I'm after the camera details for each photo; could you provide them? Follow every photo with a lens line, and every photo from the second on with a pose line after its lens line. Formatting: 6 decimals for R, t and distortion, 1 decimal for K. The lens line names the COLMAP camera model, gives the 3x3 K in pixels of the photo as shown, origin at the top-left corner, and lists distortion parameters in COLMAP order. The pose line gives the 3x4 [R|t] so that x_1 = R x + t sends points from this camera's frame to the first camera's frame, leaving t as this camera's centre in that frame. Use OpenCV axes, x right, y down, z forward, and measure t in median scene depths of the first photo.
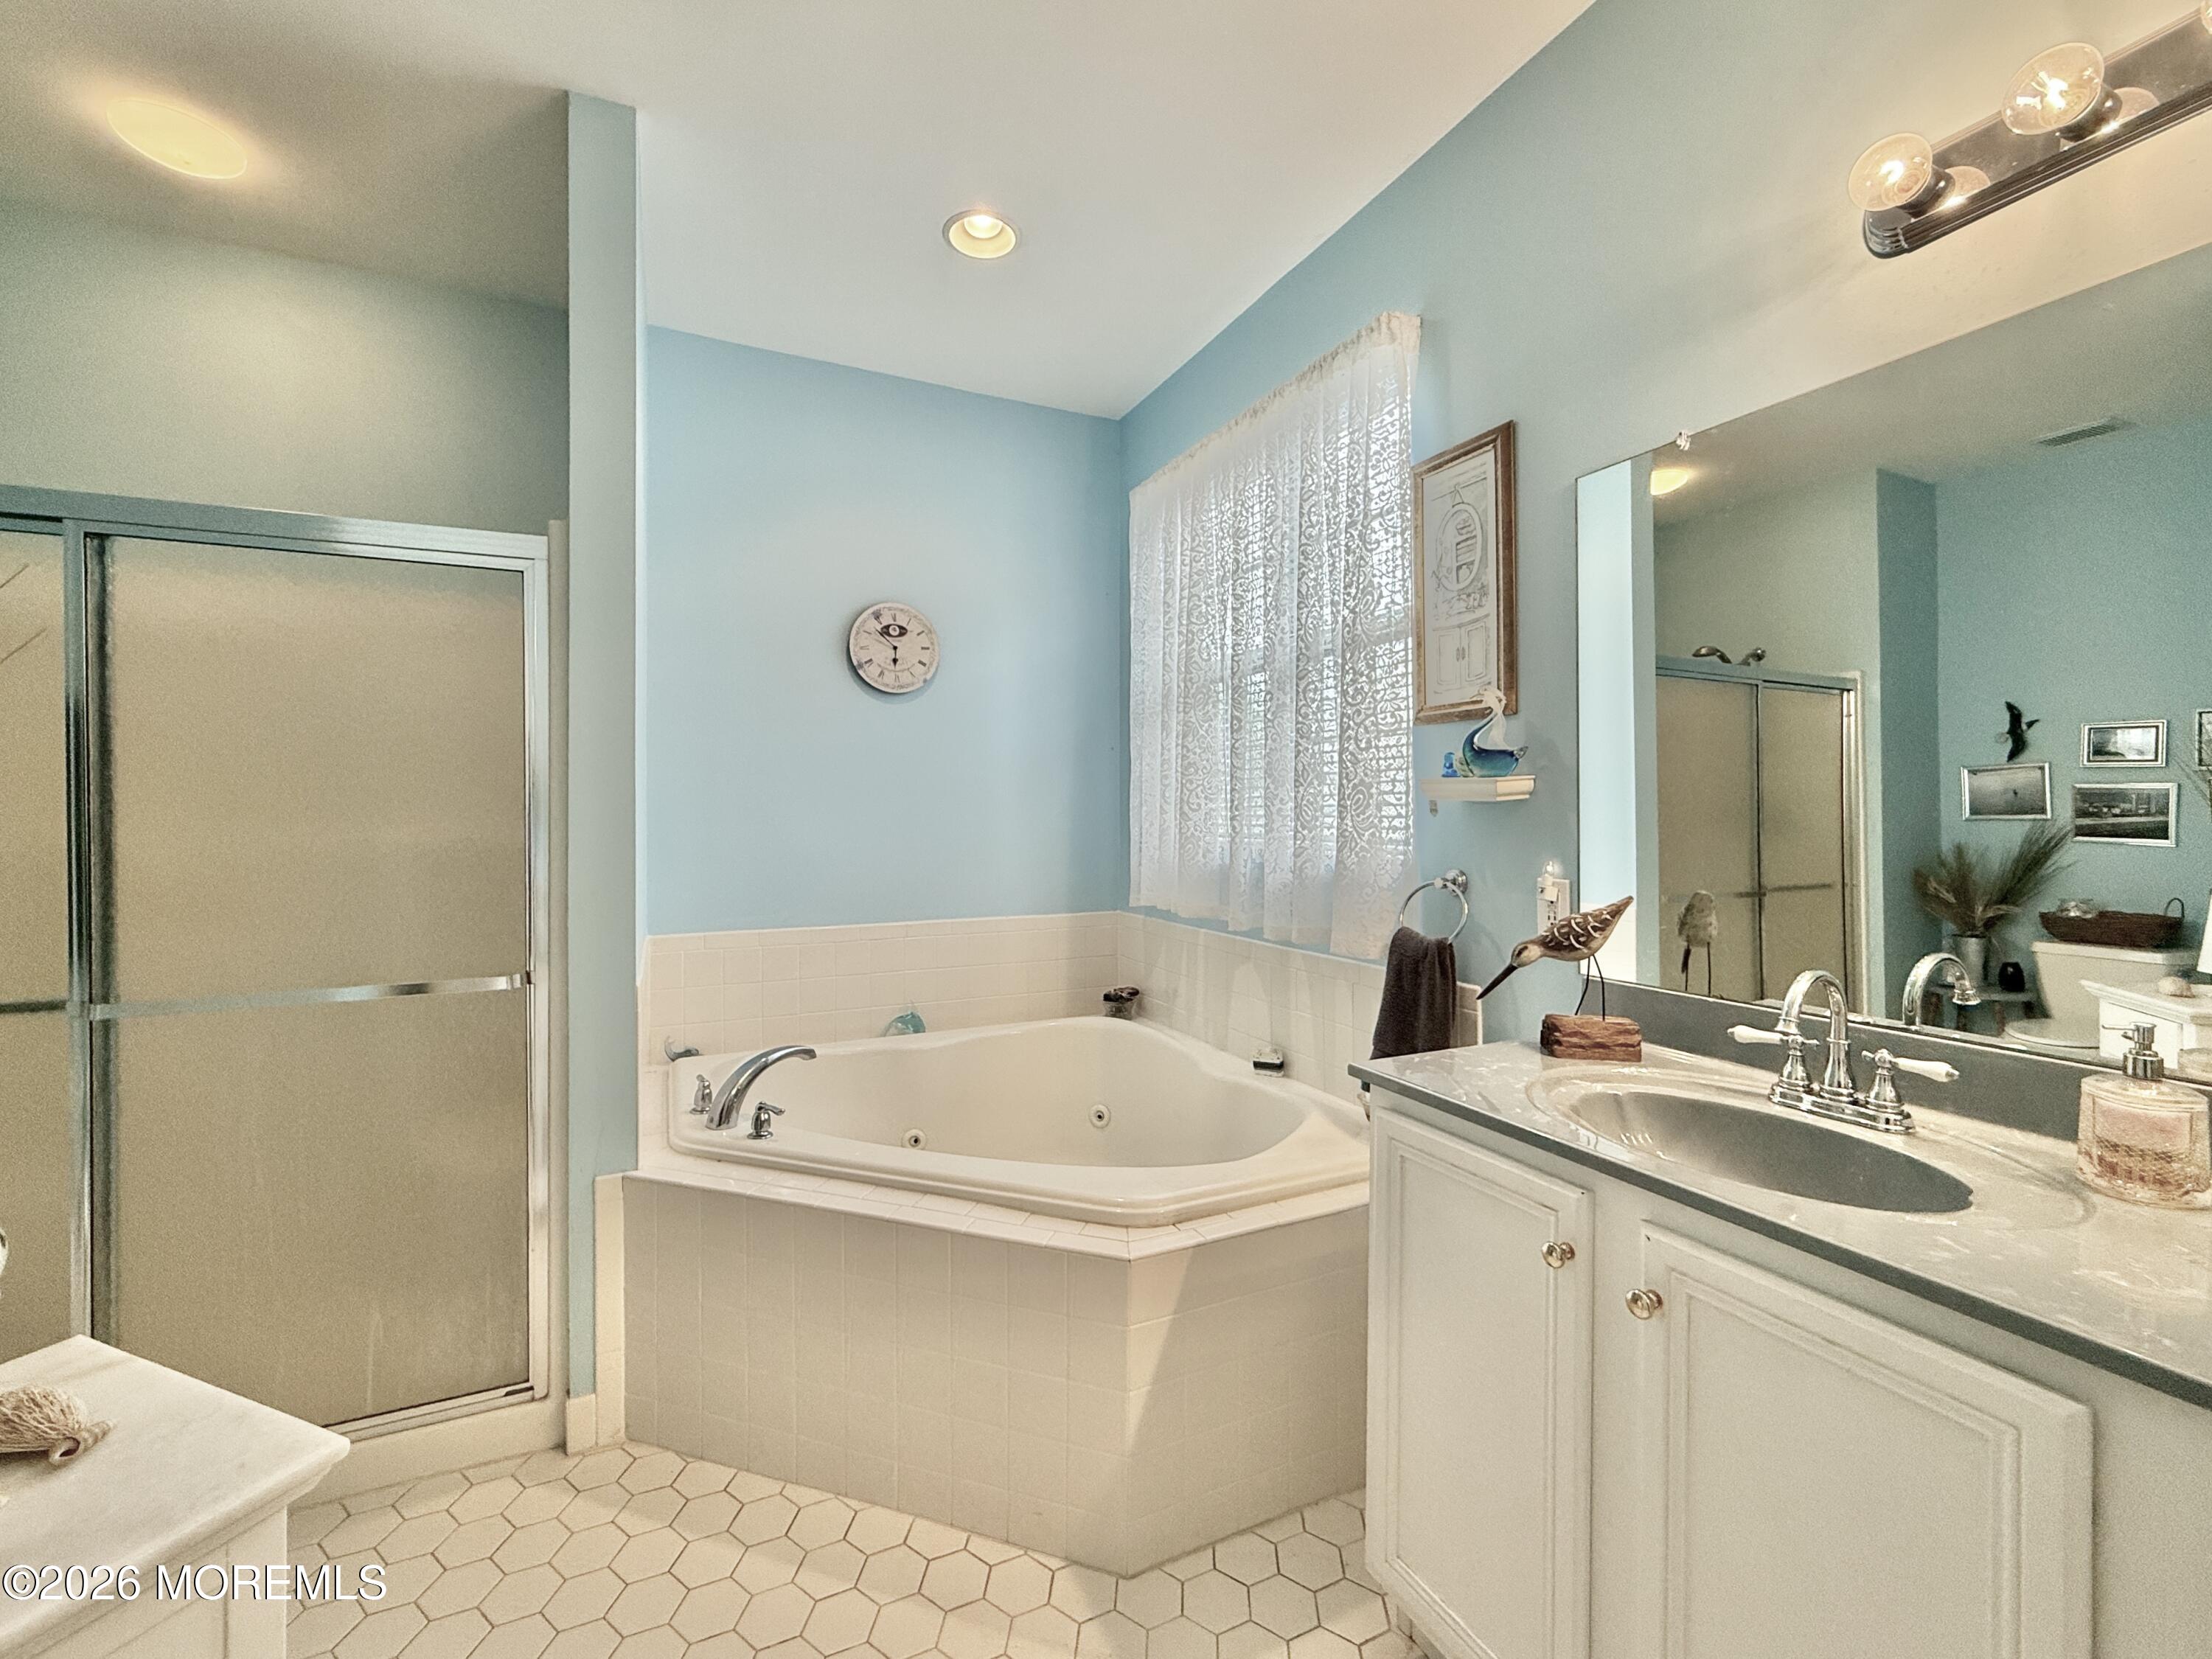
lens RADIAL K [[897.0, 0, 1110.3], [0, 897.0, 820.4], [0, 0, 1]] dist [0.000685, -0.000079]
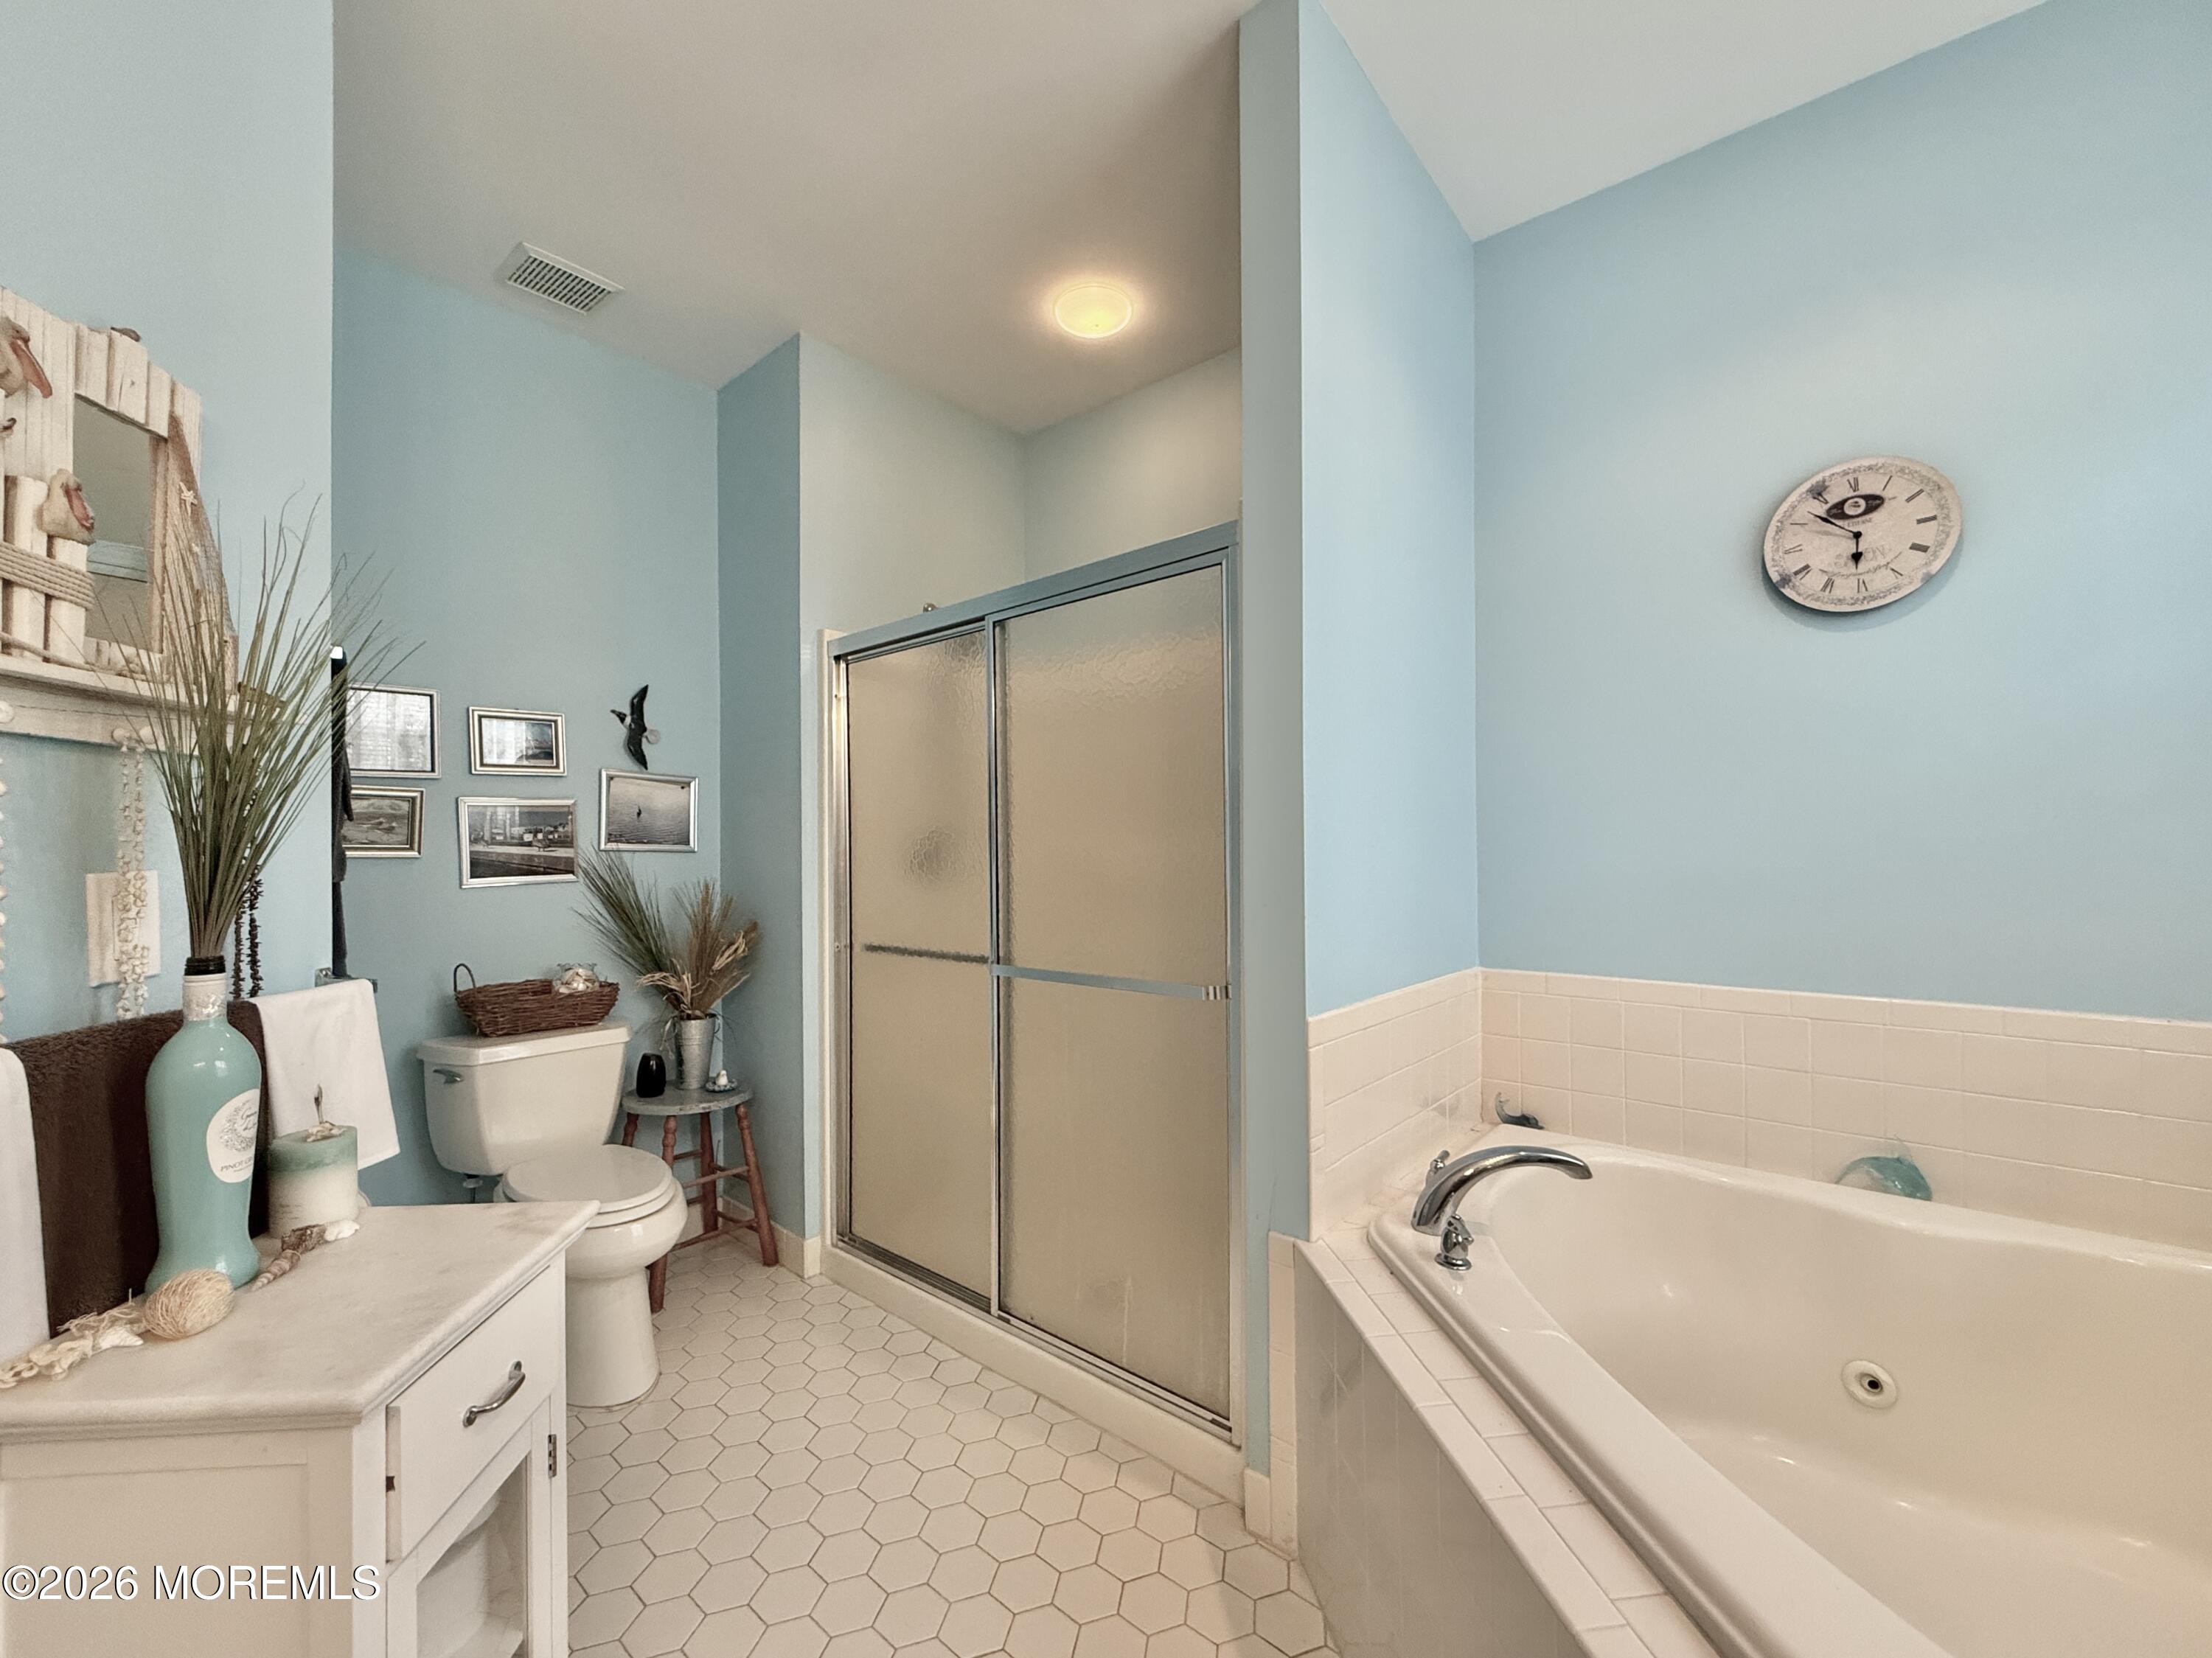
lens RADIAL K [[896.9, 0, 1100.6], [0, 896.9, 841.8], [0, 0, 1]] dist [0.000685, -0.000079]
pose [[0.409130, -0.007562, -0.912445, 0.105804], [0.001602, 0.999970, -0.007568, 0.016461], [0.912475, 0.001635, 0.409130, 0.324913]]
